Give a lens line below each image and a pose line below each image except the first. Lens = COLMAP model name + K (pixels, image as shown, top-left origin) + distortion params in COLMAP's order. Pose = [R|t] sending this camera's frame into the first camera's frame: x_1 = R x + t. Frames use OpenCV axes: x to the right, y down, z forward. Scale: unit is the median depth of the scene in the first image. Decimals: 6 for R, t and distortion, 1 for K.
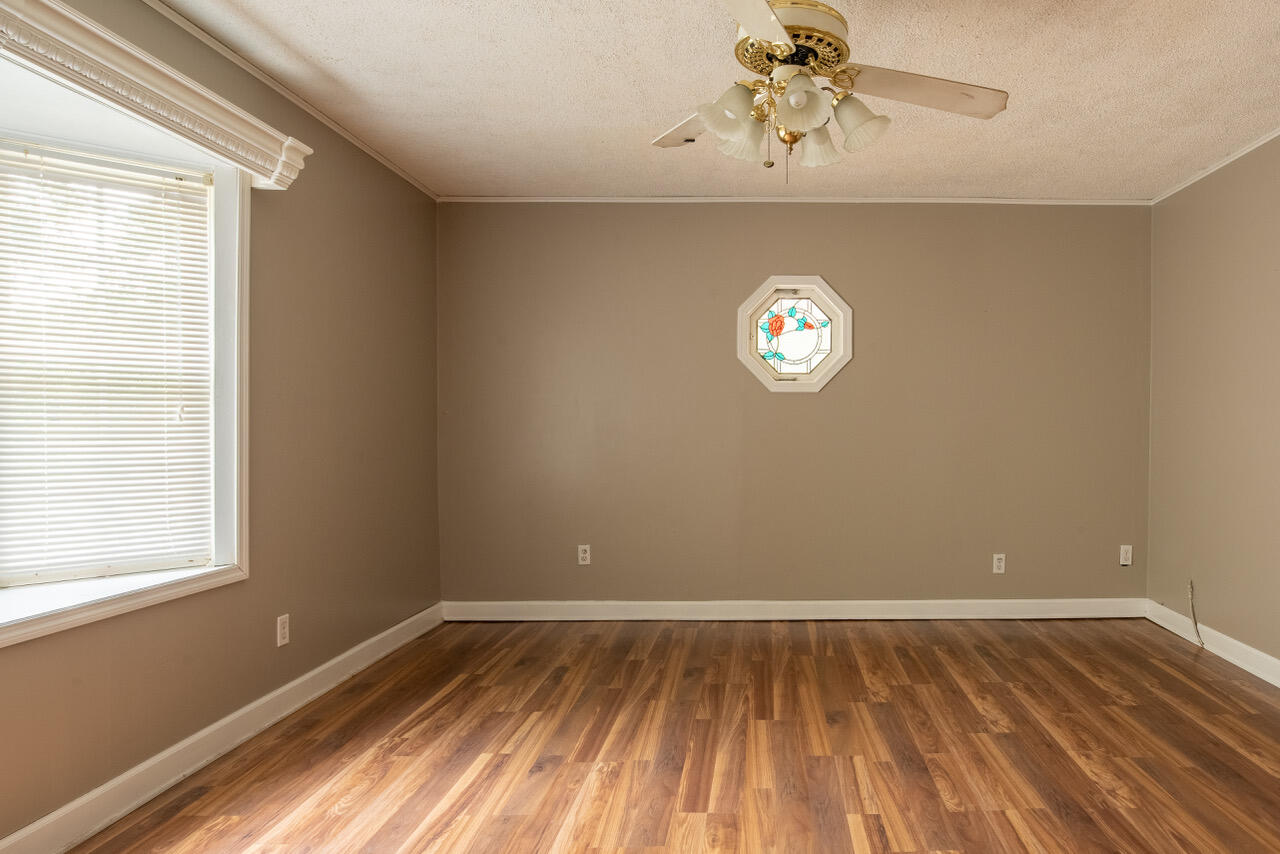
lens RADIAL K [[793.1, 0, 640.0], [0, 793.1, 427.0], [0, 0, 1]] dist [-0.001264, -0.000286]
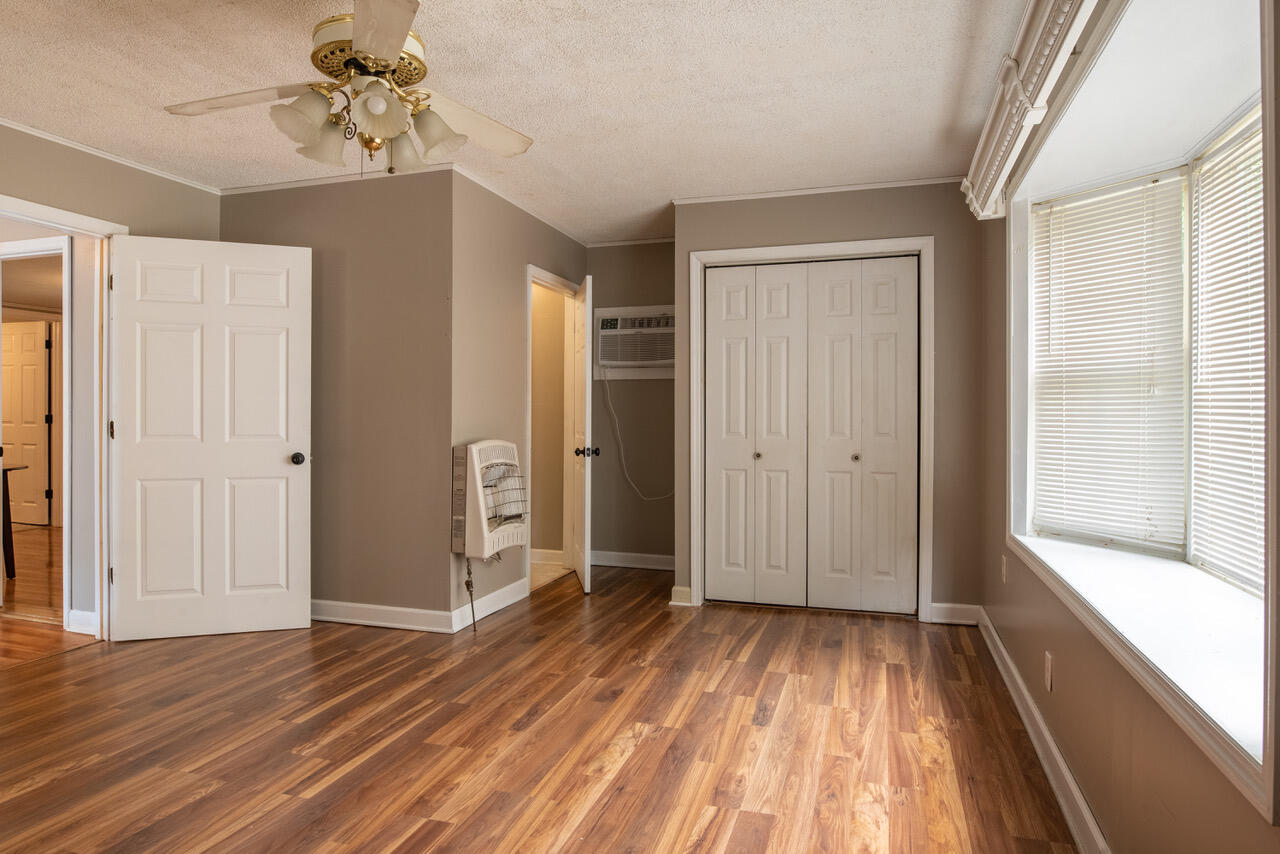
lens RADIAL K [[793.1, 0, 640.0], [0, 793.1, 427.0], [0, 0, 1]] dist [-0.001264, -0.000286]
pose [[-0.985792, -0.004908, 0.167900, -0.346205], [-0.003410, 0.999952, 0.009205, -0.011764], [-0.167937, 0.008501, -0.985761, 1.974841]]
